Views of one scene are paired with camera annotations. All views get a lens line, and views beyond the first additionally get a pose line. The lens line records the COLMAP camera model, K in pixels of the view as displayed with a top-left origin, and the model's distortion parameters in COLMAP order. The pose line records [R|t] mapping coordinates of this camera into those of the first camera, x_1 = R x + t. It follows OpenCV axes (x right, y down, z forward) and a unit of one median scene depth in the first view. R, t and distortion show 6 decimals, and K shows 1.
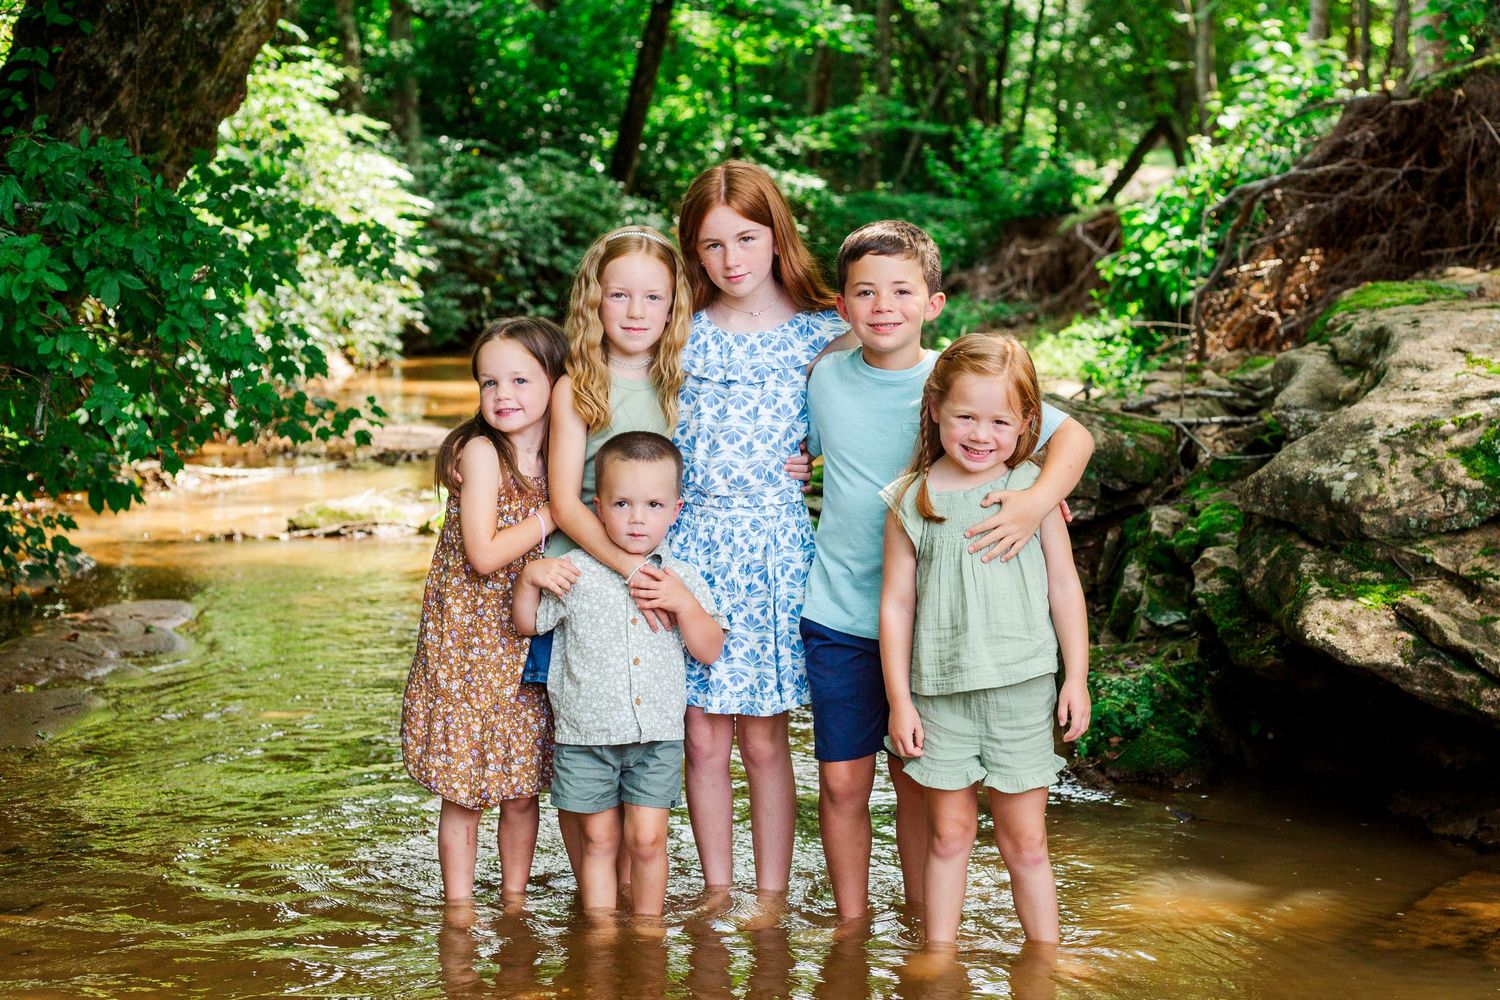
lens RADIAL K [[2440.0, 0, 885.4], [0, 2440.0, 522.3], [0, 0, 1]] dist [-0.003459, 0.023938]
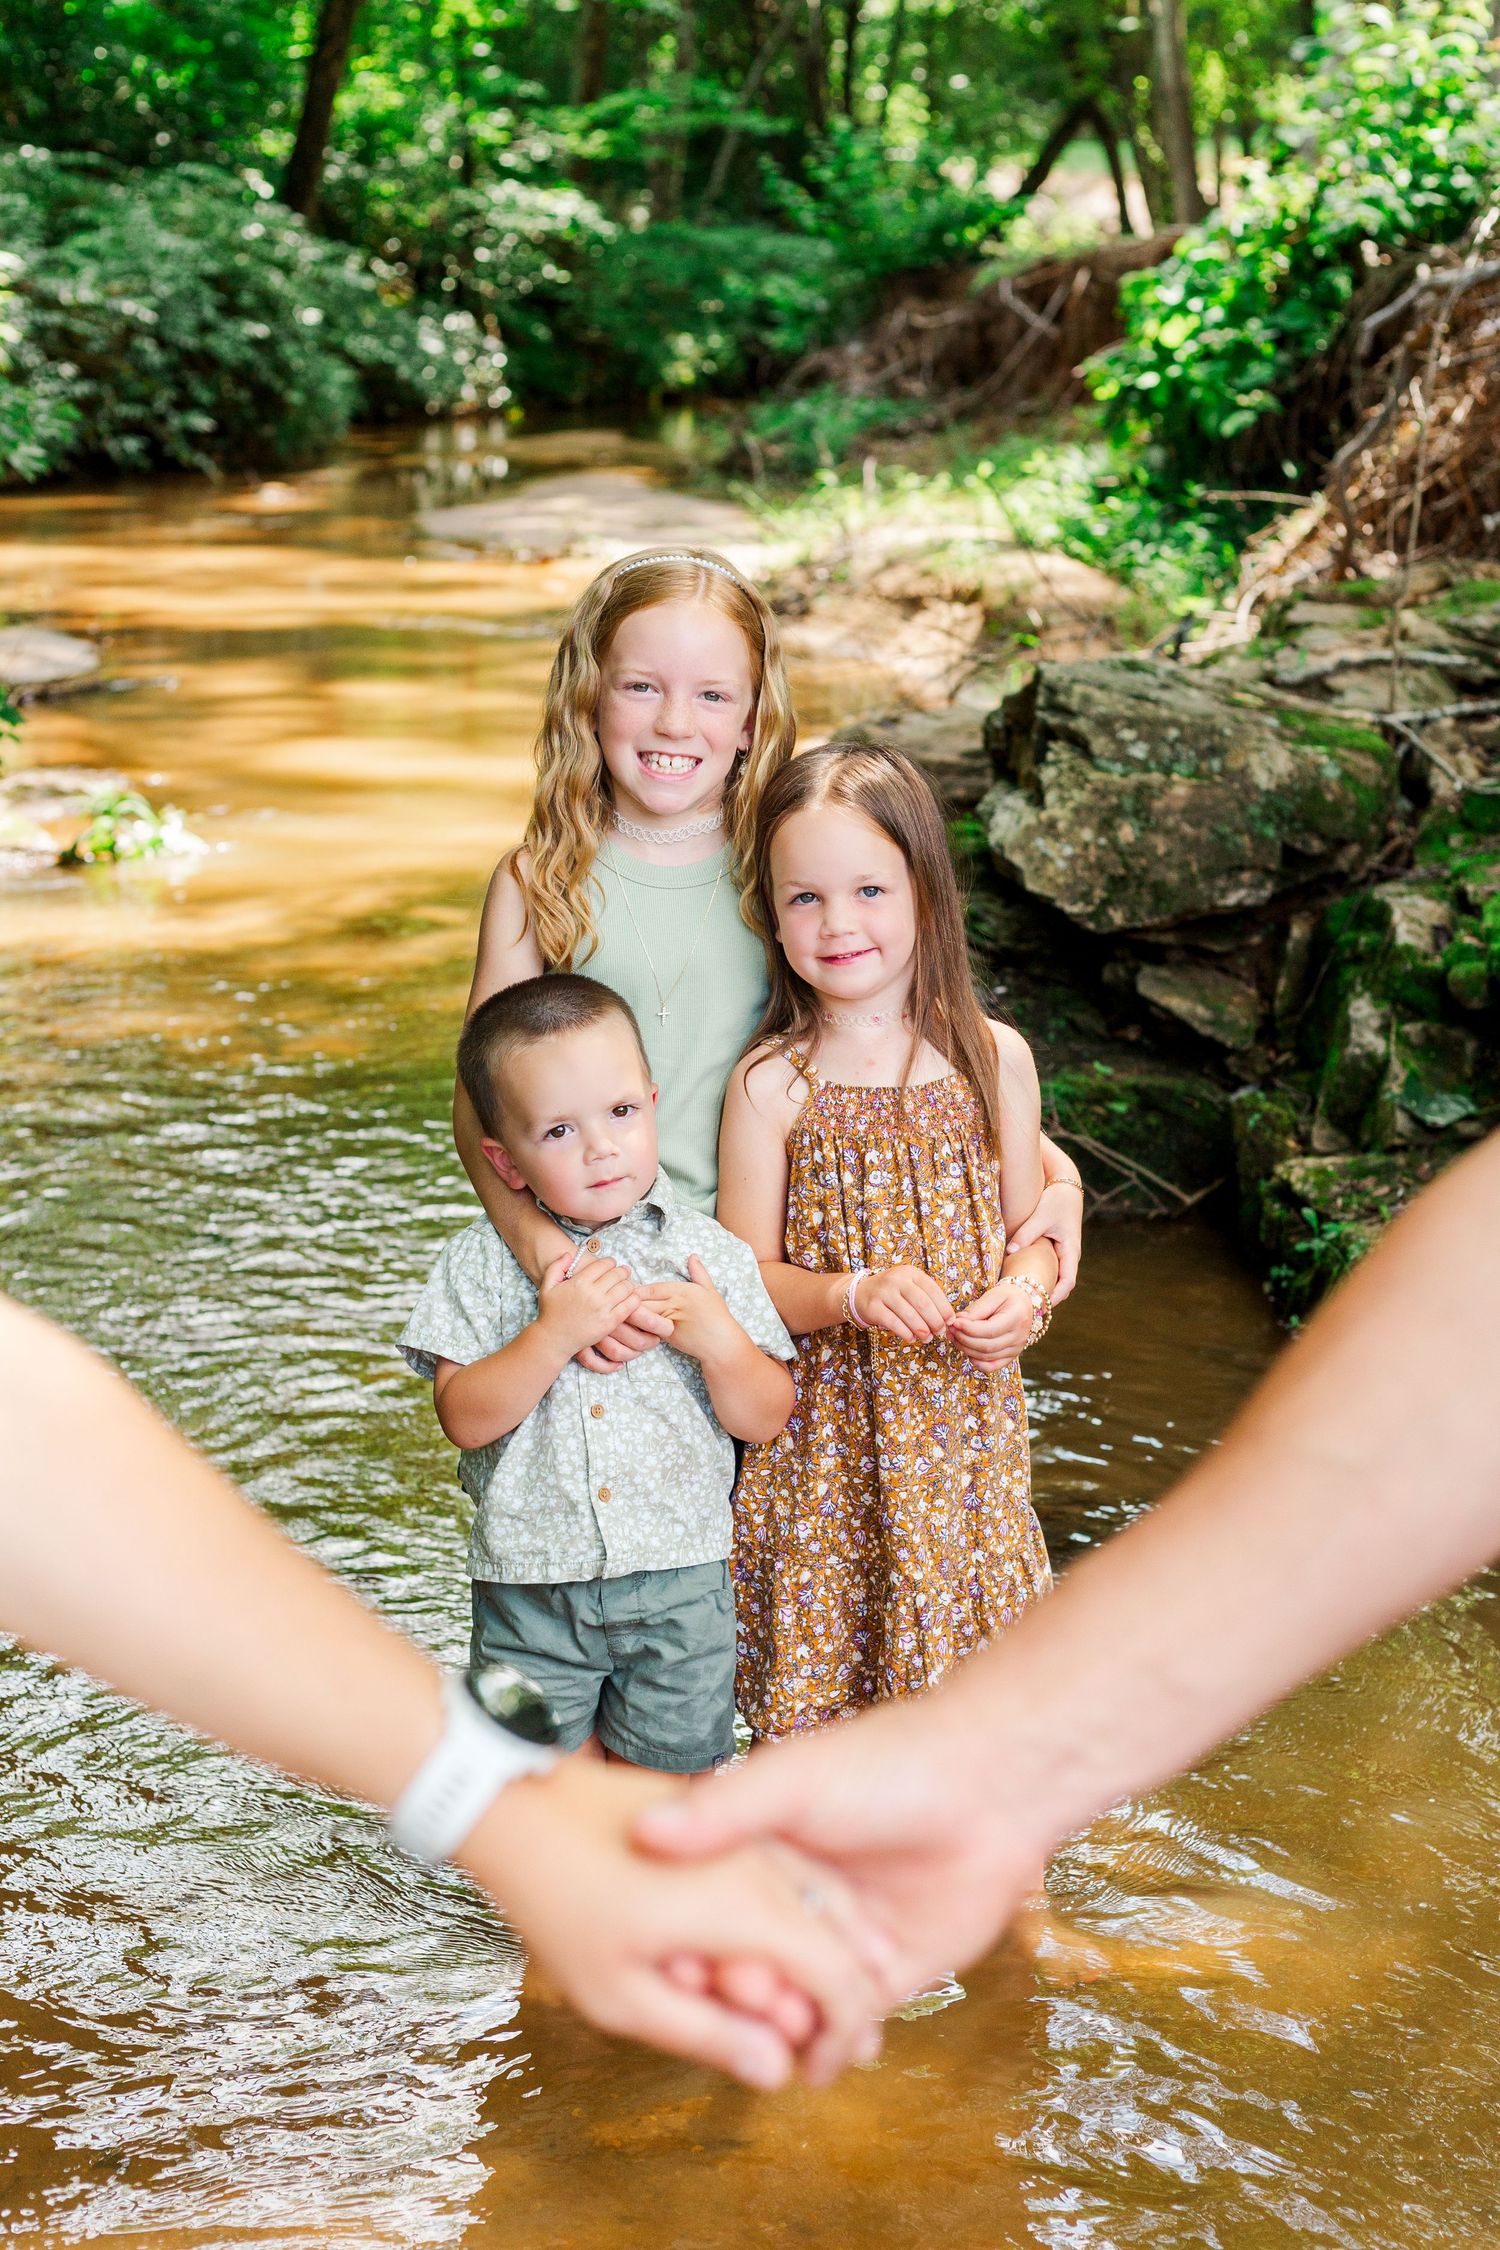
lens RADIAL K [[3478.4, 0, 805.7], [0, 3478.4, 1126.2], [0, 0, 1]] dist [0.002218, 0.046537]
pose [[0.999218, -0.014679, 0.036719, -0.023827], [0.010049, 0.992327, 0.123234, -0.022218], [-0.038246, -0.122769, 0.991698, 0.077553]]
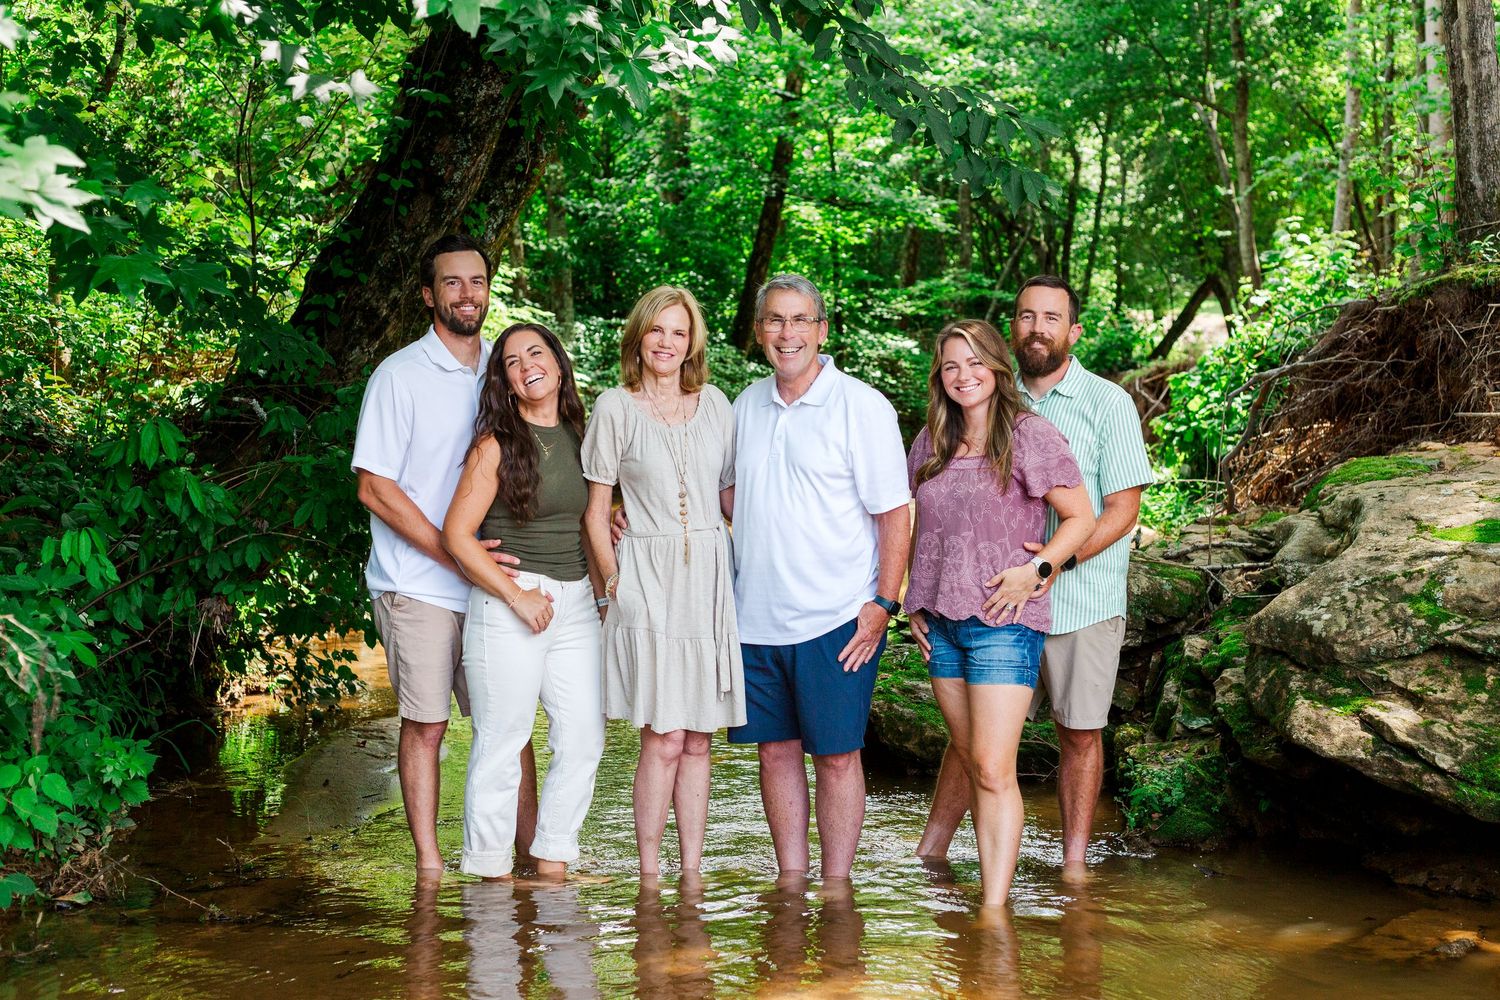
lens RADIAL K [[2170.4, 0, 809.3], [0, 2170.4, 520.7], [0, 0, 1]] dist [0.009200, -0.018933]
pose [[0.997168, -0.015271, -0.073636, -0.001590], [0.011348, 0.998508, -0.053405, -0.003451], [0.074342, 0.052419, 0.995854, -0.068260]]
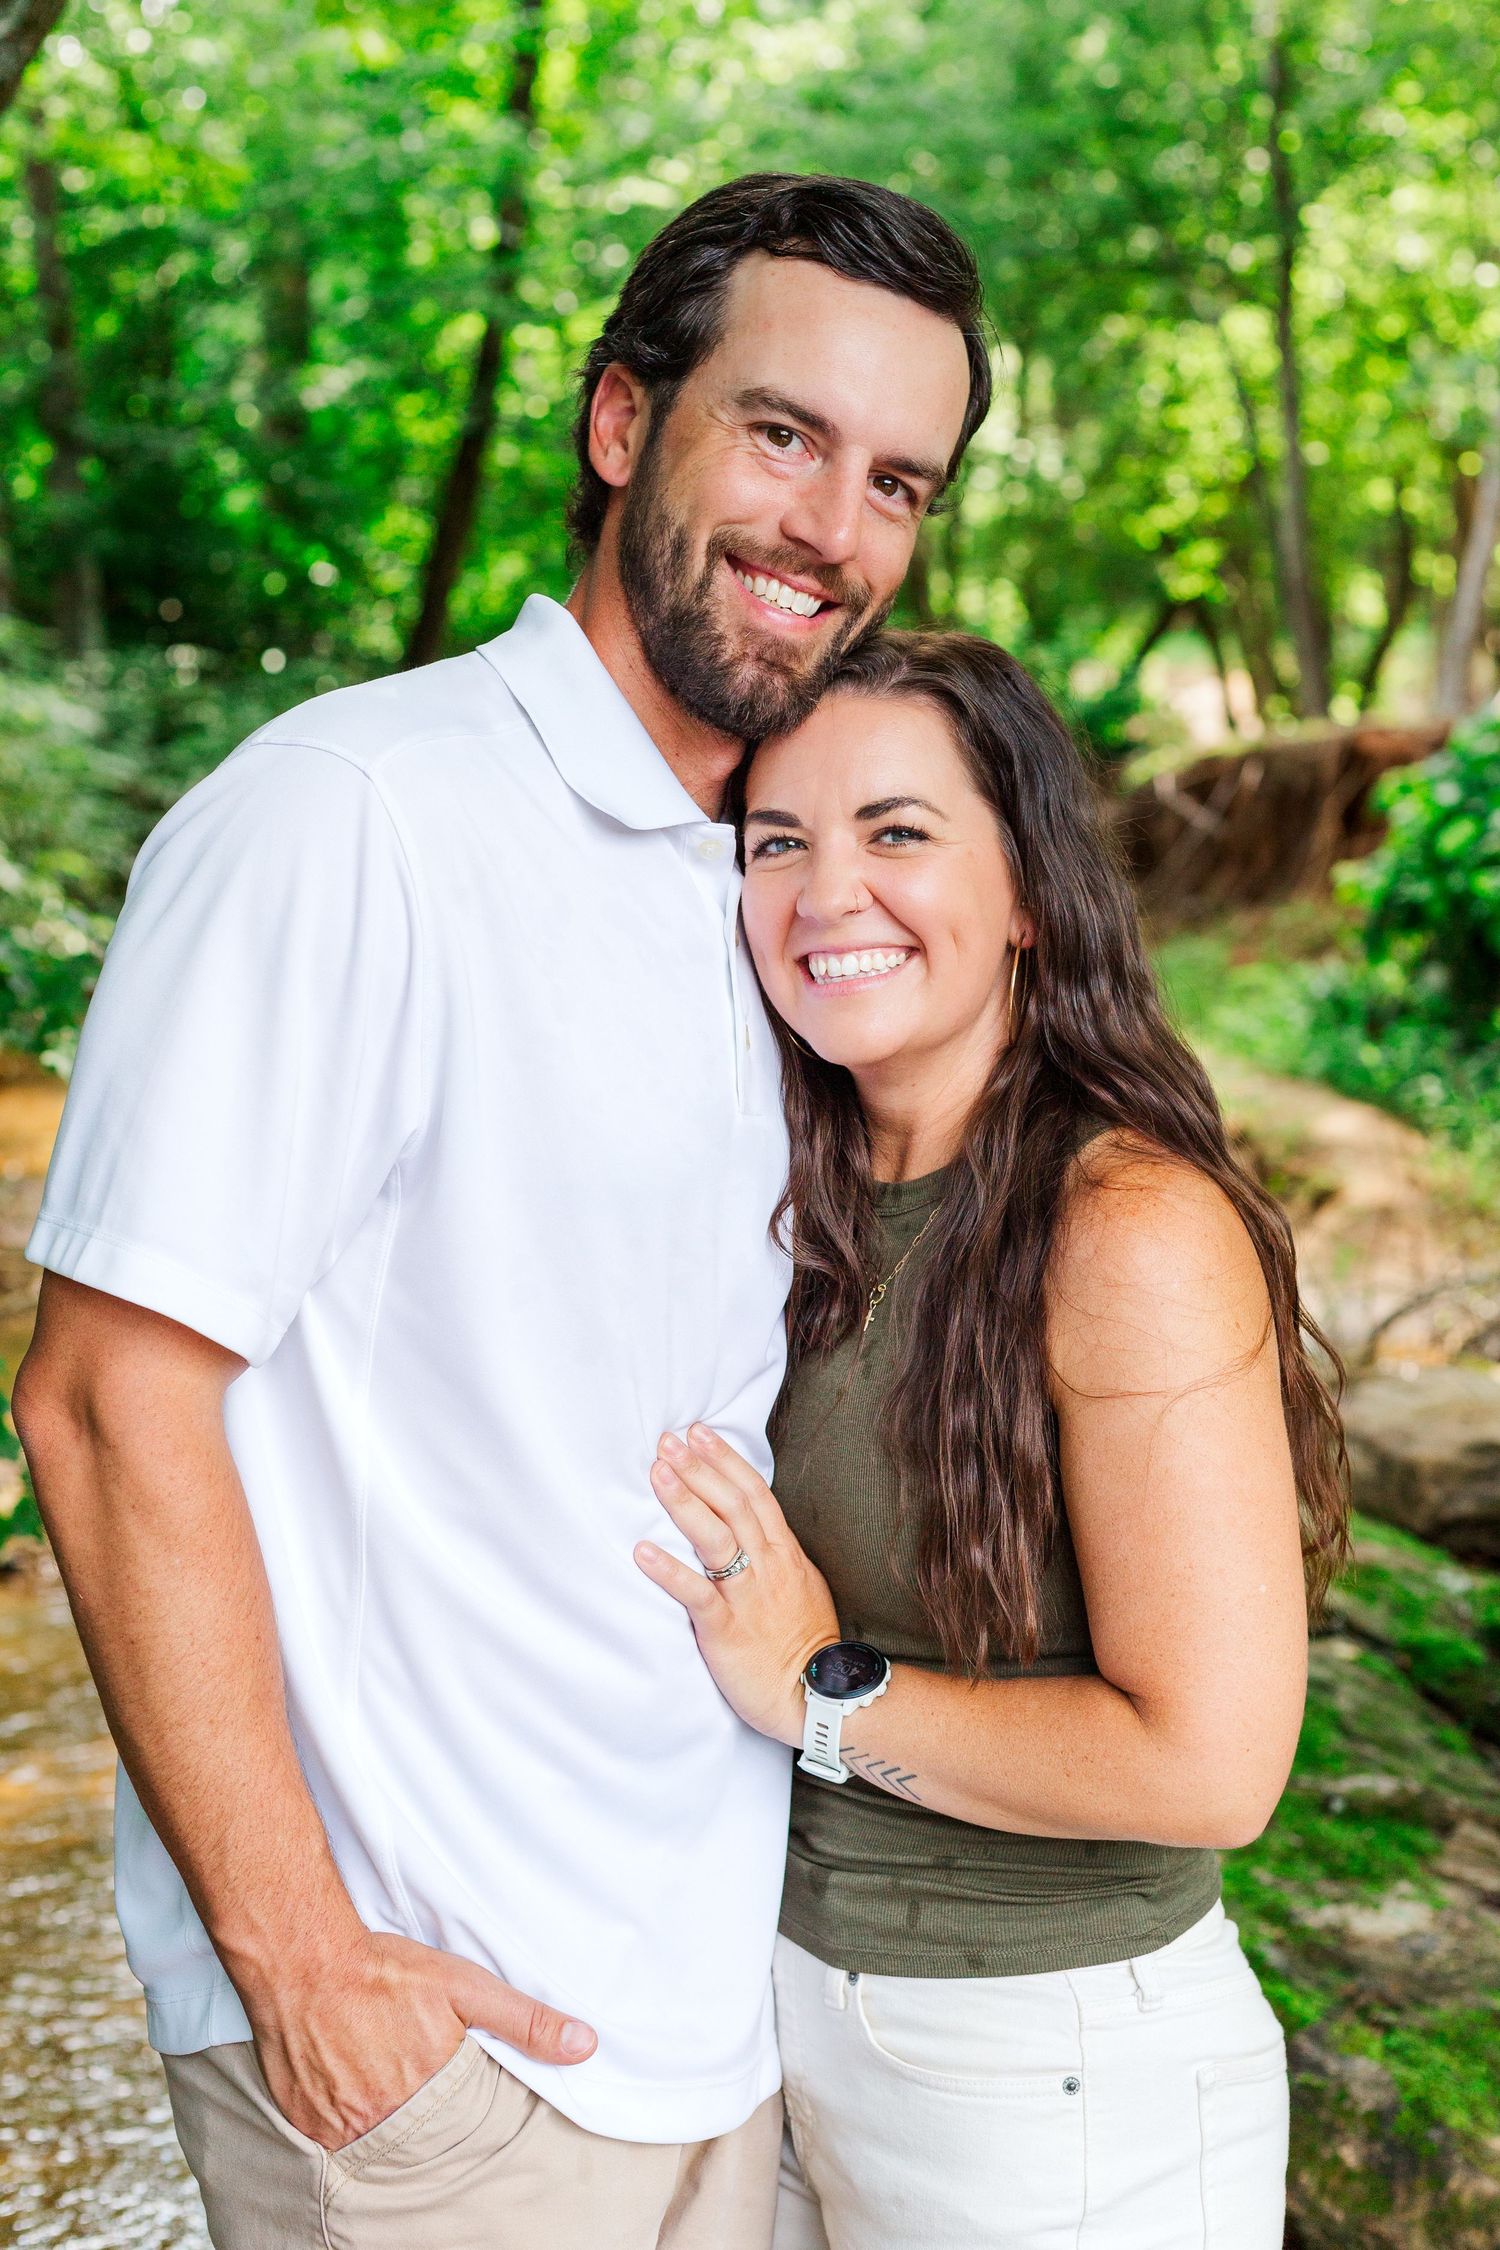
lens RADIAL K [[3478.0, 0, 884.9], [0, 3478.0, 1126.5], [0, 0, 1]] dist [-0.002229, 0.019698]
pose [[0.999148, -0.018731, 0.036765, -0.051259], [0.019219, 0.999731, -0.012963, -0.041557], [-0.036512, 0.013658, 0.999240, 0.213988]]
